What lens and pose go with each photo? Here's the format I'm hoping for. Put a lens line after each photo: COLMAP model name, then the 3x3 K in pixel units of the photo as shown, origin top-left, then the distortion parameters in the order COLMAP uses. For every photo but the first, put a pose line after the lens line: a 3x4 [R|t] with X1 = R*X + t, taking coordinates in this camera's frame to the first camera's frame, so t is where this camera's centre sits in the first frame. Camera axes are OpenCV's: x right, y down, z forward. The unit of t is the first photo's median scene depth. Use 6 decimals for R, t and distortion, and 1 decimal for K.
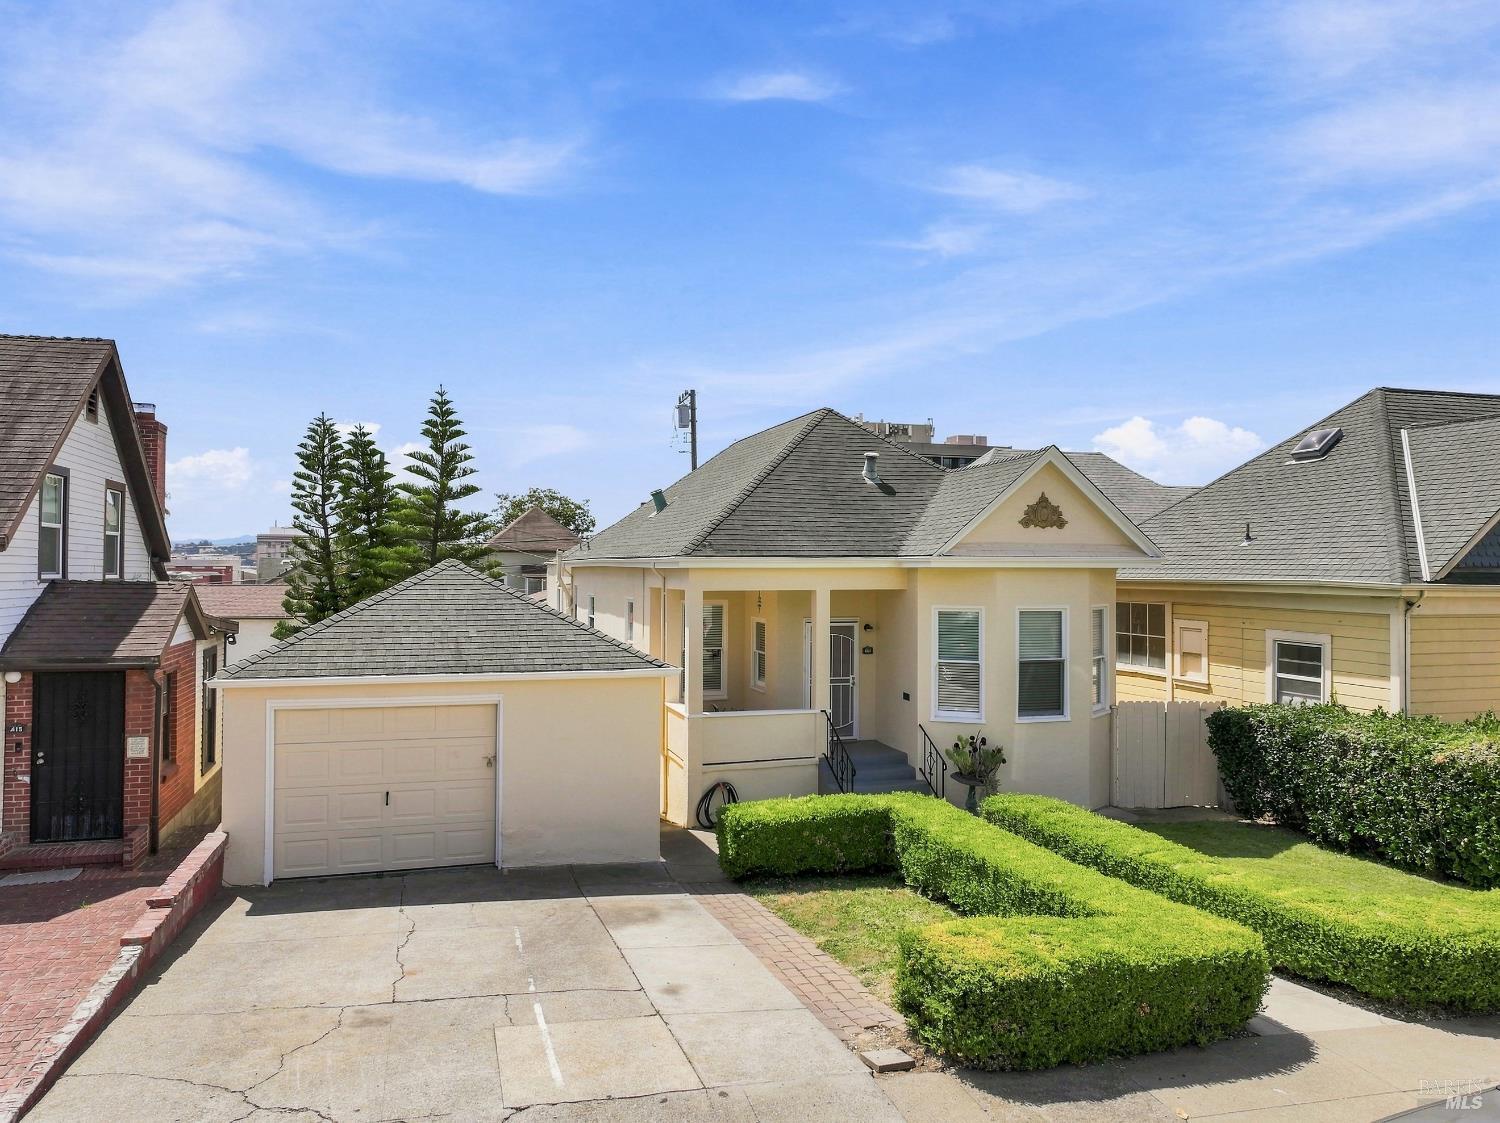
lens RADIAL K [[1052.2, 0, 750.0], [0, 1052.2, 561.5], [0, 0, 1]] dist [0.000880, 0.011578]
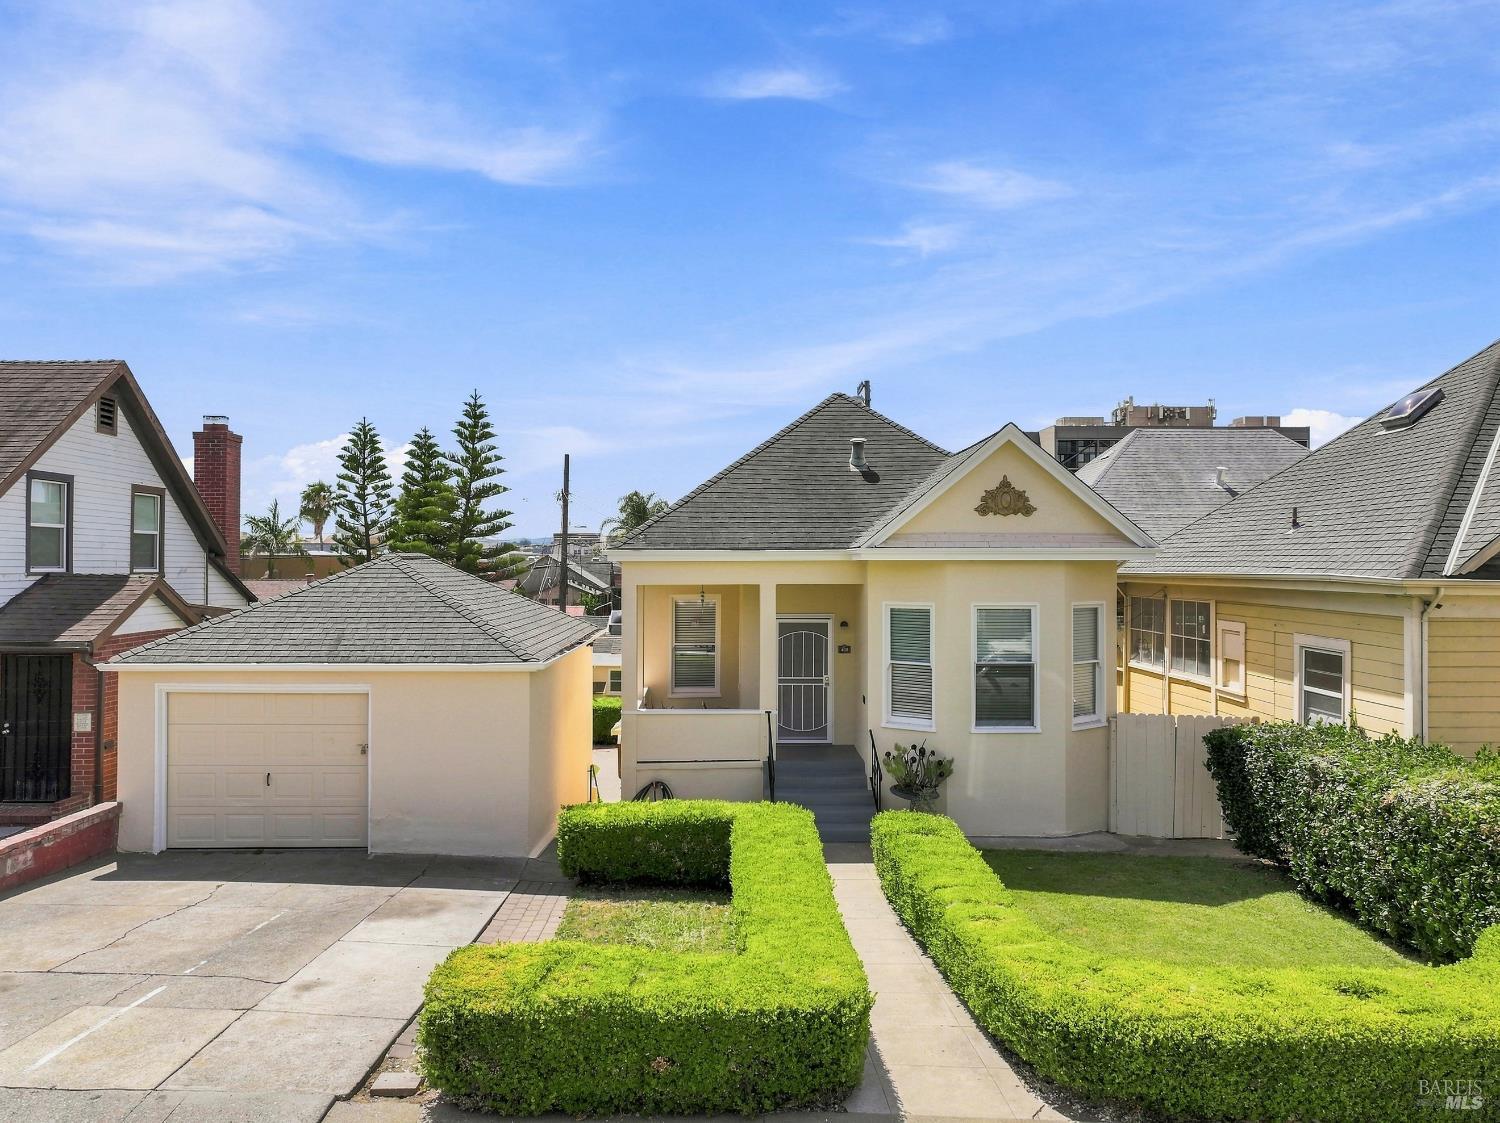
lens RADIAL K [[1052.2, 0, 750.0], [0, 1052.2, 561.5], [0, 0, 1]] dist [0.000880, 0.011578]
pose [[0.964037, -0.002785, -0.265754, 0.316805], [0.003981, 0.999984, 0.003963, 0.002636], [0.265739, -0.004878, 0.964033, 0.084095]]
